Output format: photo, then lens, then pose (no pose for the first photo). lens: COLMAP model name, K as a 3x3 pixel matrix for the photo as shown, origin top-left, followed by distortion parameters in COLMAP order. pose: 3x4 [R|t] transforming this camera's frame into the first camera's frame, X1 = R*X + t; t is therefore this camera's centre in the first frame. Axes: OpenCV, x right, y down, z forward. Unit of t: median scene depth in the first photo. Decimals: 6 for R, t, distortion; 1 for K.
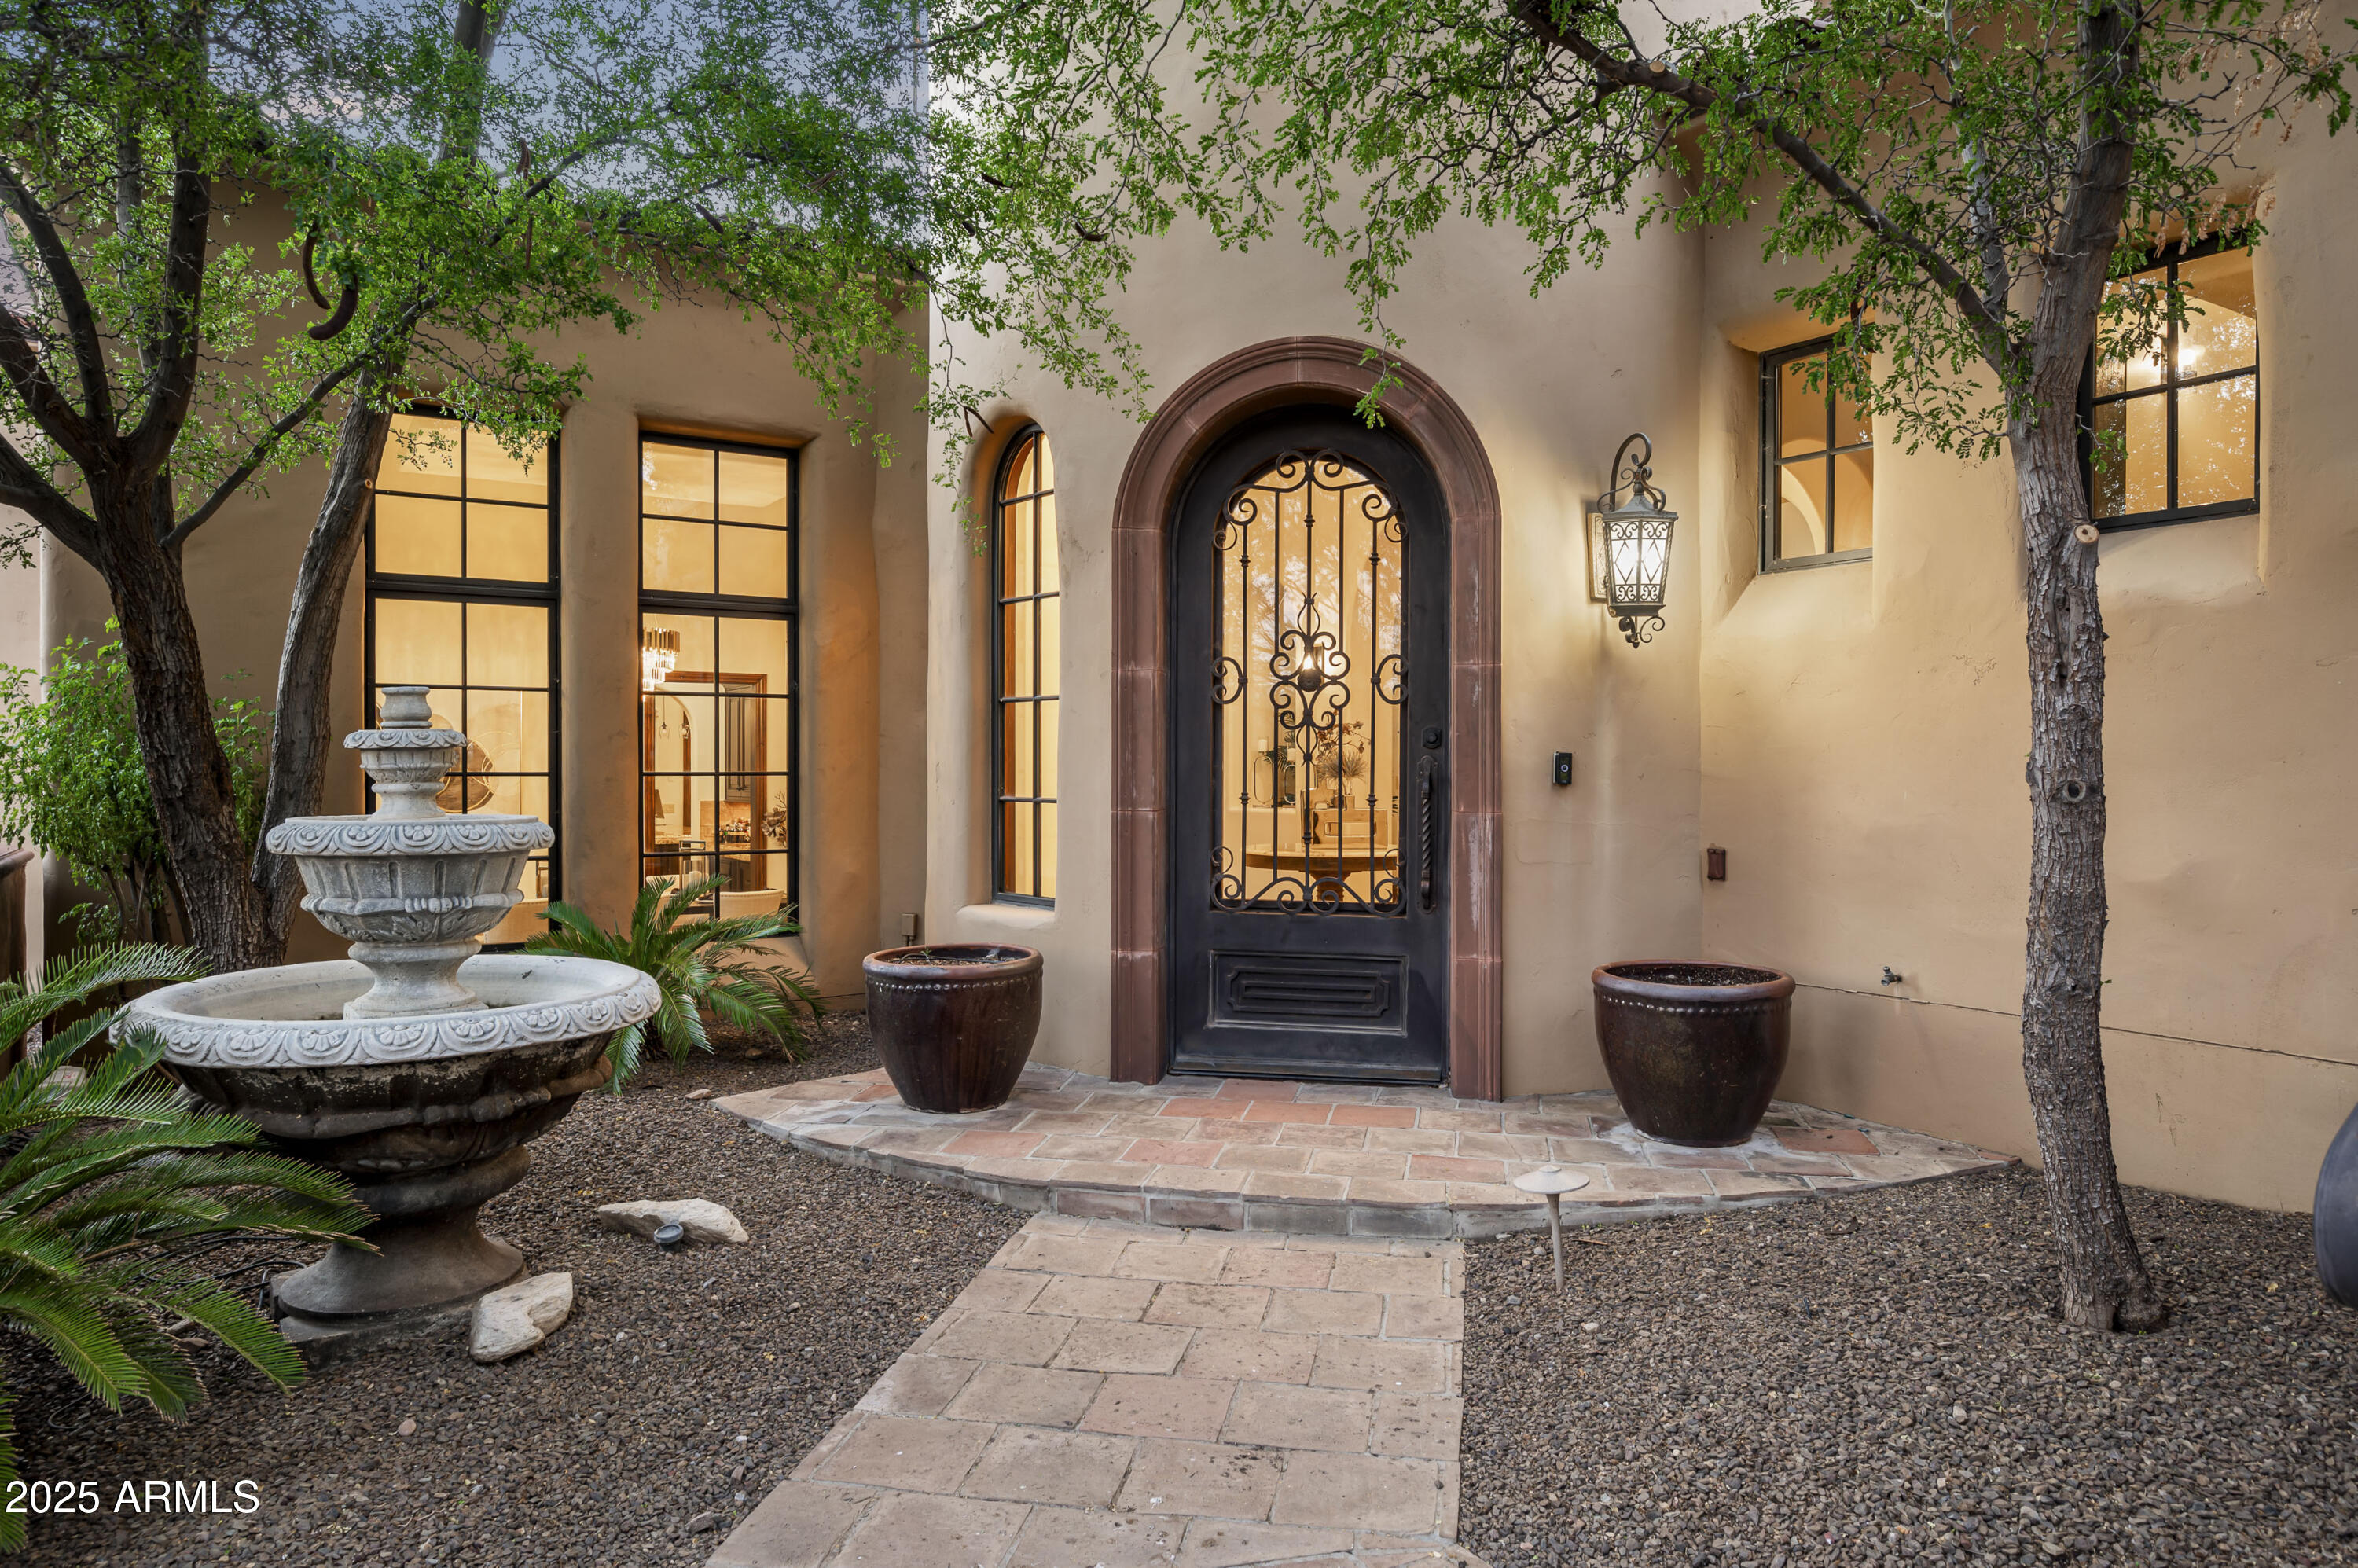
lens RADIAL K [[1437.7, 0, 1157.6], [0, 1437.7, 782.3], [0, 0, 1]] dist [-0.003438, -0.000372]
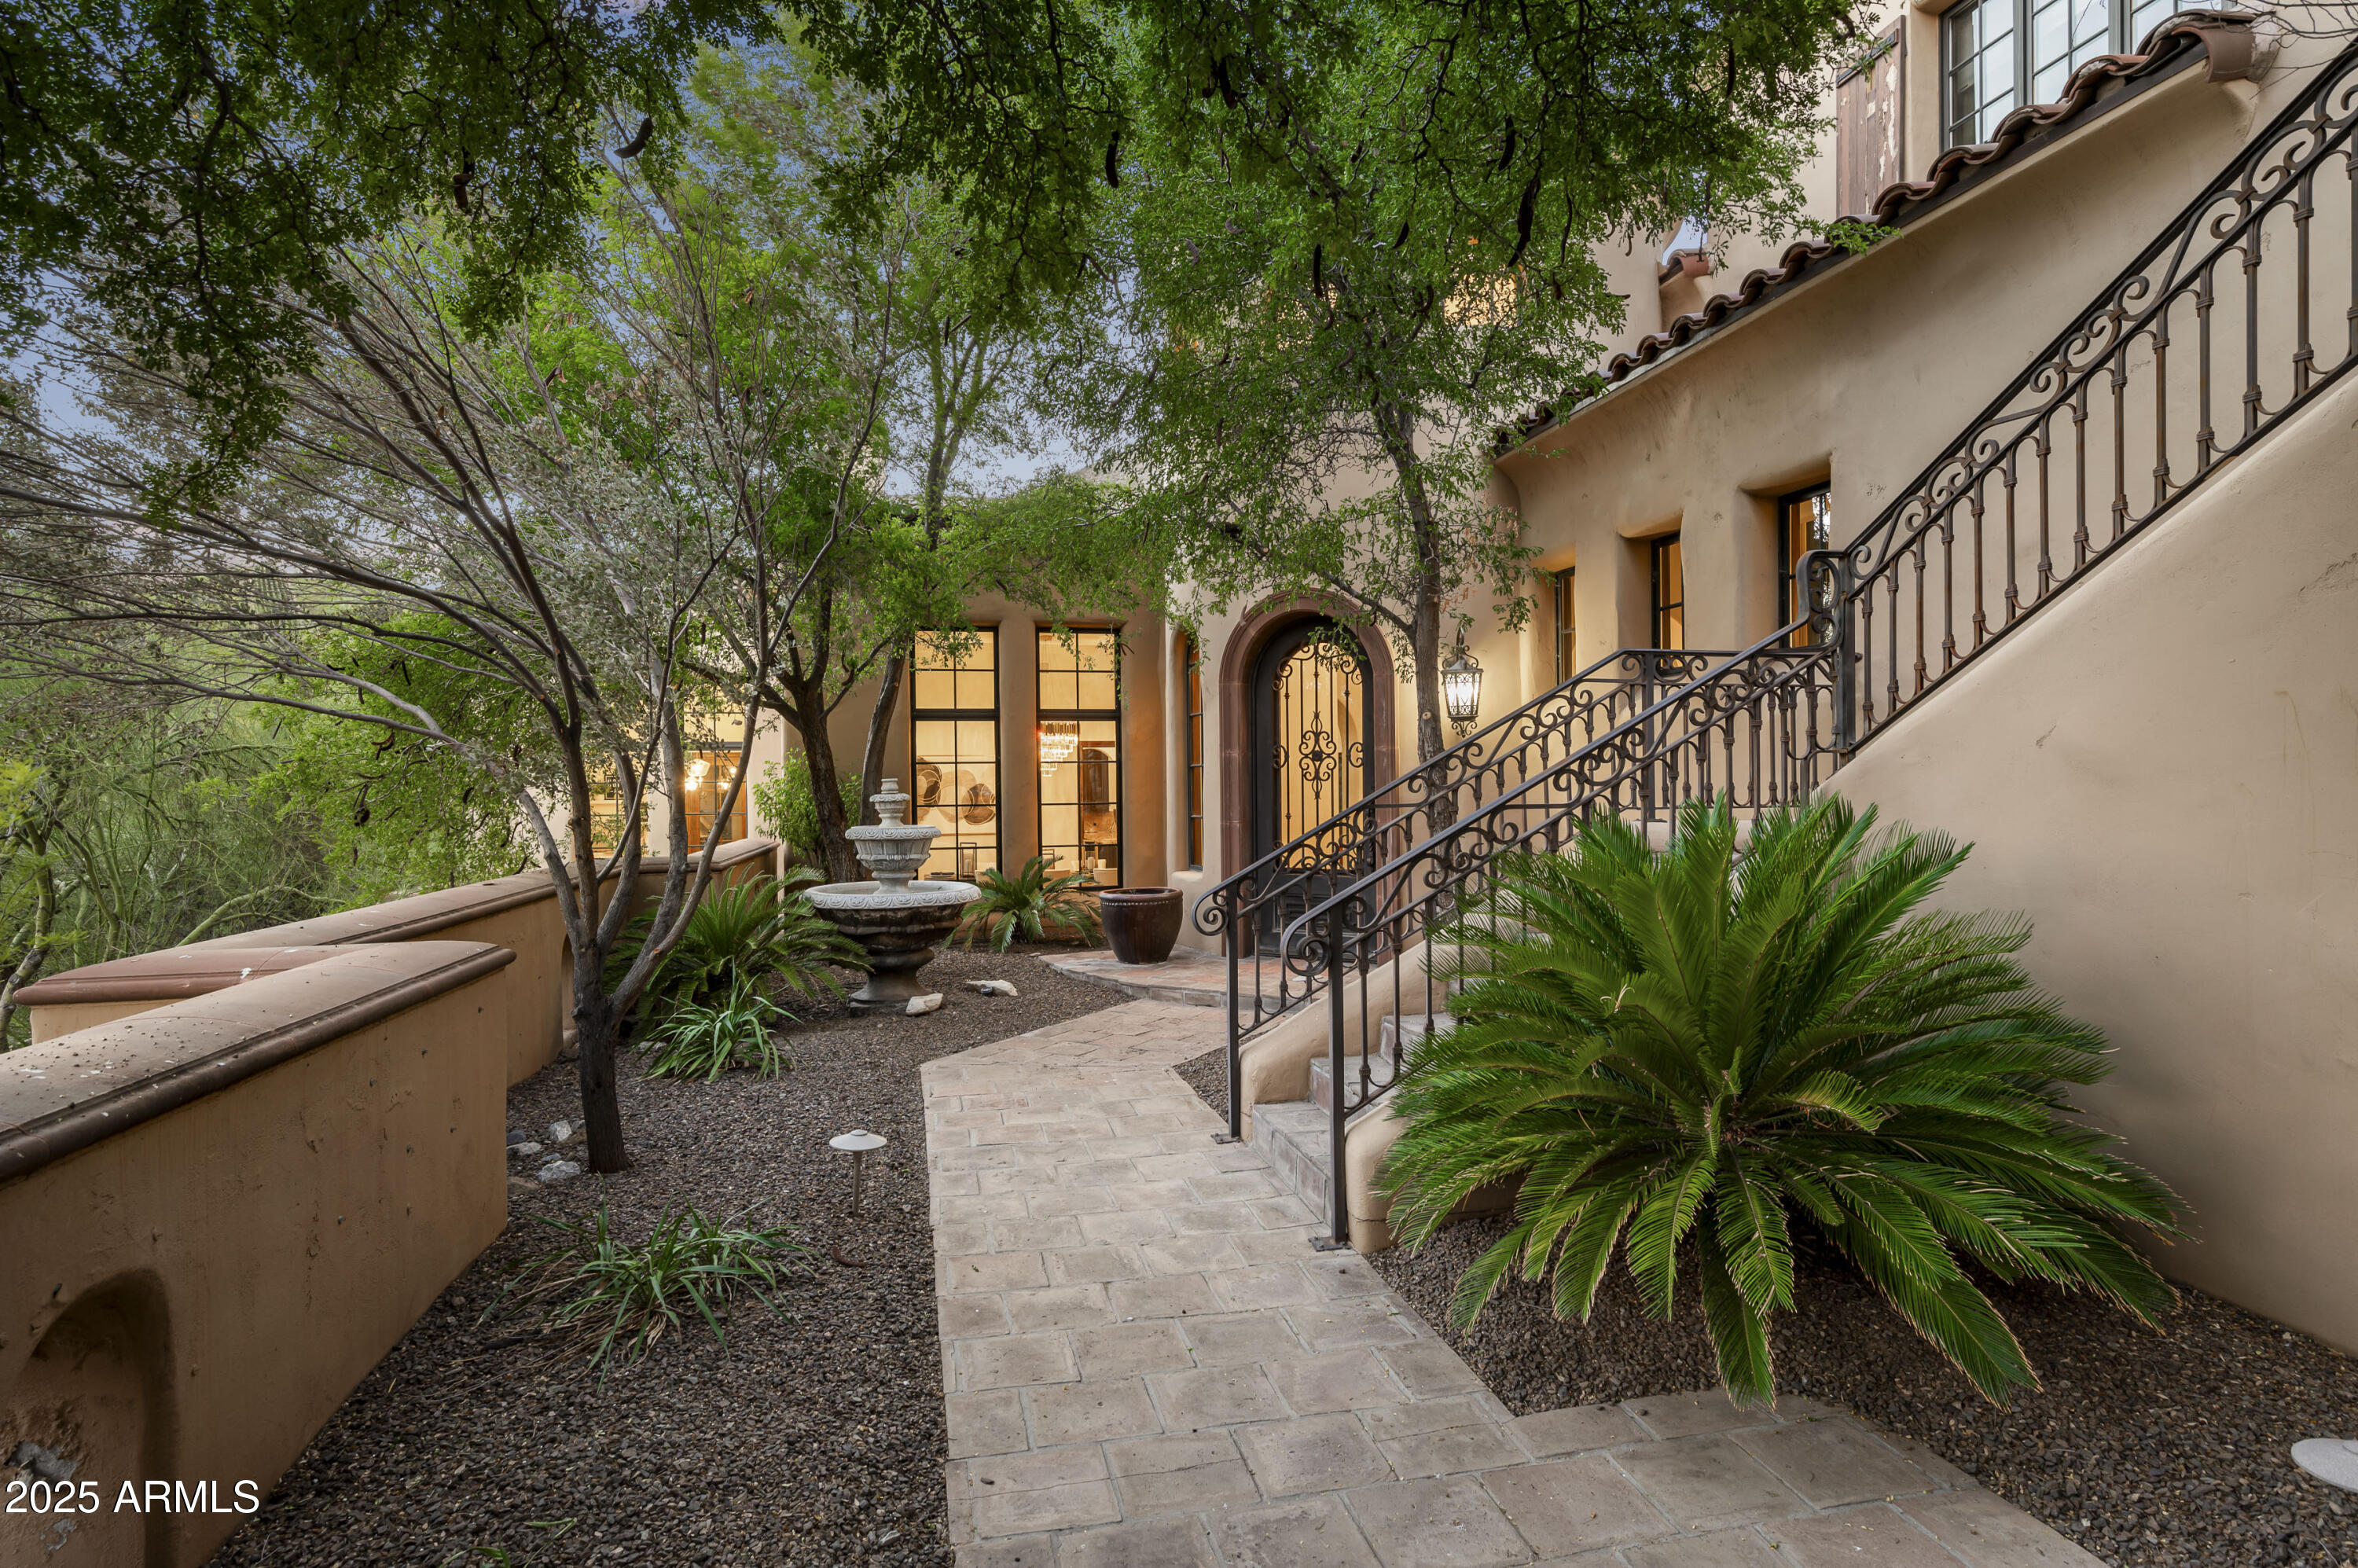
lens RADIAL K [[1249.2, 0, 1193.9], [0, 1249.2, 793.8], [0, 0, 1]] dist [-0.003448, 0.000609]
pose [[0.939871, -0.010799, -0.341358, 0.545691], [0.009720, 0.999941, -0.004872, -0.013061], [0.341390, 0.001260, 0.939921, -0.681486]]
